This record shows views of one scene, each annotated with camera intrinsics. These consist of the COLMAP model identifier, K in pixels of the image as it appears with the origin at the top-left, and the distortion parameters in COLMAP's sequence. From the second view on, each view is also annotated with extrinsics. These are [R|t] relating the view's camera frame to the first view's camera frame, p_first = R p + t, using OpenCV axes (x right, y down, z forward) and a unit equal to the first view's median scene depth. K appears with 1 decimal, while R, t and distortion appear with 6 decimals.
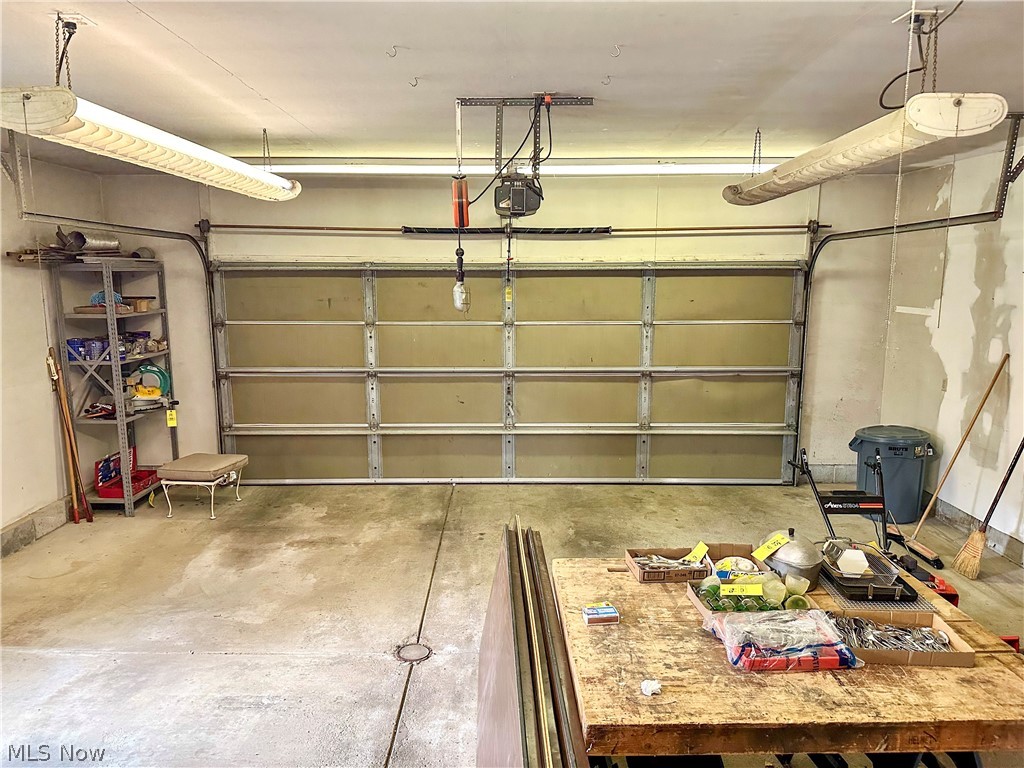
lens RADIAL K [[746.9, 0, 512.0], [0, 746.9, 384.0], [0, 0, 1]] dist [0.073604, -0.113775]
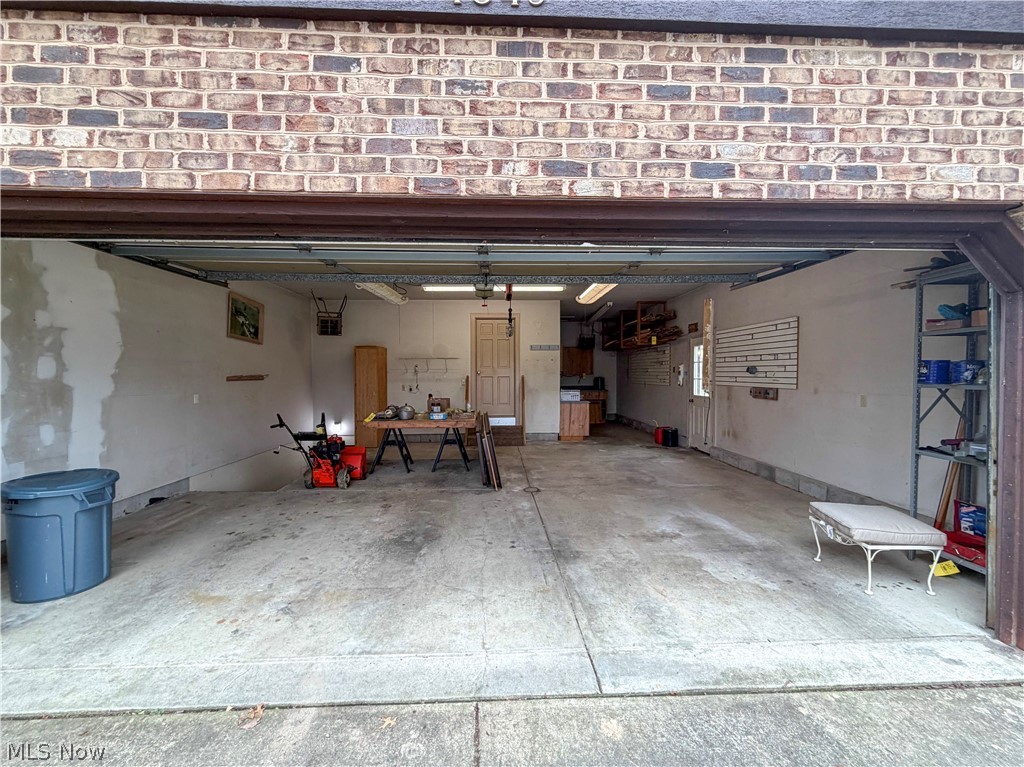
lens RADIAL K [[436.5, 0, 512.0], [0, 436.5, 383.5], [0, 0, 1]] dist [0.000404, 0.000075]
pose [[-0.999311, 0.004901, -0.036792, -0.018453], [-0.001373, 0.985685, 0.168591, -0.124635], [0.037091, 0.168526, -0.984999, 1.589868]]
